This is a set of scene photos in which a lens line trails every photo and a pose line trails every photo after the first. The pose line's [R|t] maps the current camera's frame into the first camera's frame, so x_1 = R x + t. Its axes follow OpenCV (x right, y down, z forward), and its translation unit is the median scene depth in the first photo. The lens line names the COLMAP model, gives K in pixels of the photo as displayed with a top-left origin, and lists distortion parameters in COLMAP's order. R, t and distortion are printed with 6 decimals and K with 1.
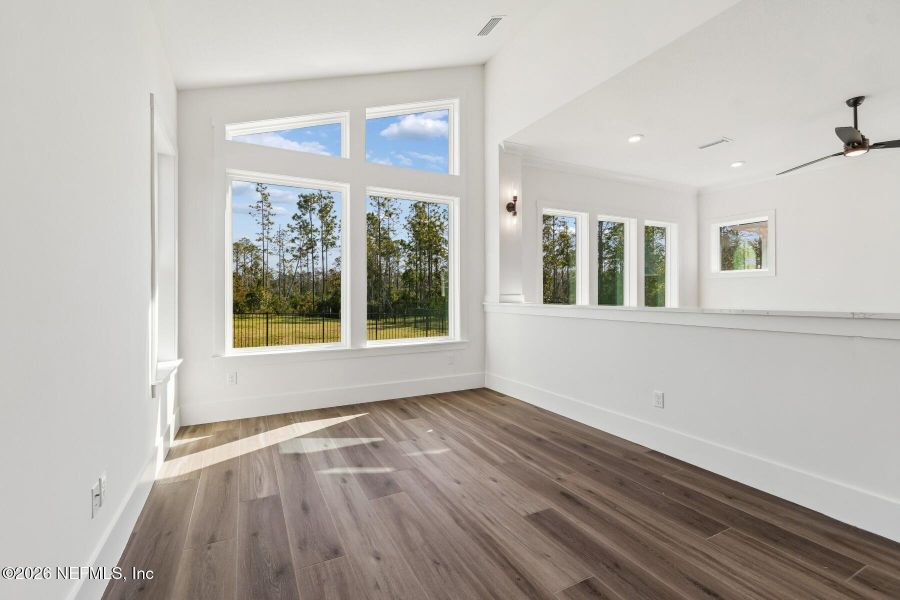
lens RADIAL K [[396.2, 0, 446.2], [0, 396.2, 297.8], [0, 0, 1]] dist [0.012411, -0.007175]
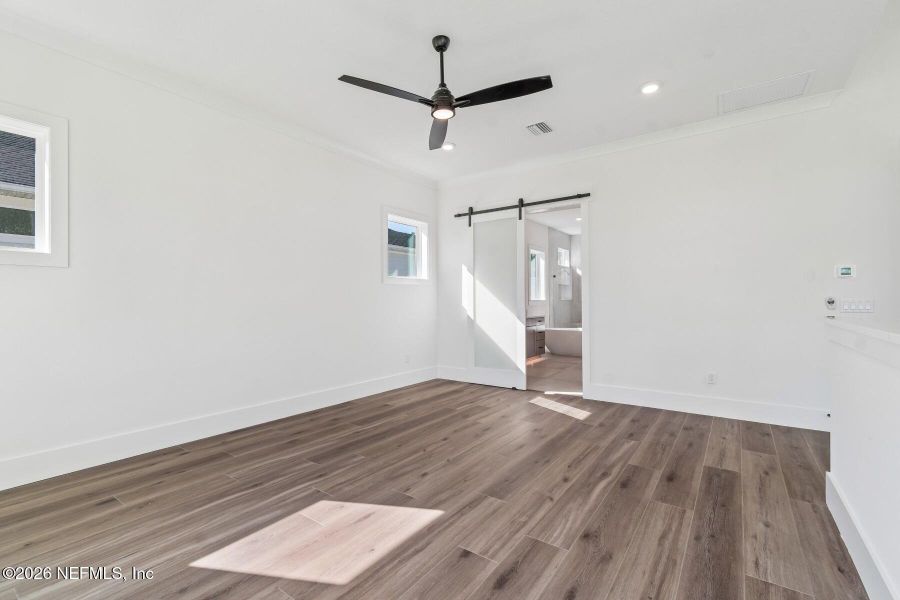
lens RADIAL K [[396.2, 0, 446.2], [0, 396.2, 297.8], [0, 0, 1]] dist [0.012411, -0.007175]
pose [[-0.446363, 0.013386, 0.894752, -0.717146], [0.010380, 0.999898, -0.009780, -0.005358], [-0.894792, 0.004923, -0.446456, 0.920505]]
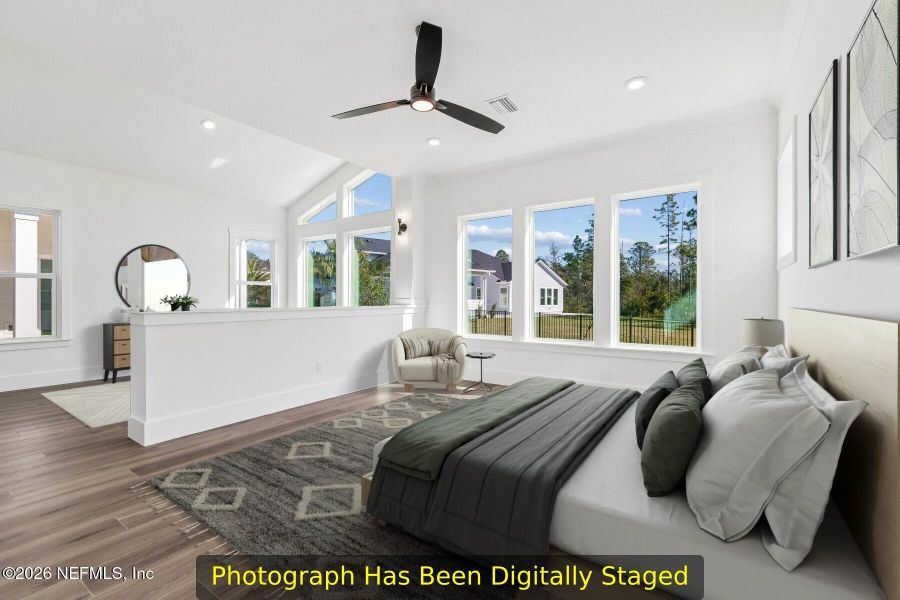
lens RADIAL K [[396.2, 0, 446.2], [0, 396.2, 297.8], [0, 0, 1]] dist [0.012411, -0.007175]
pose [[0.465526, -0.002398, -0.885031, 0.646547], [-0.004662, 0.999976, -0.005162, -0.001546], [0.885022, 0.006529, 0.465504, 0.276276]]
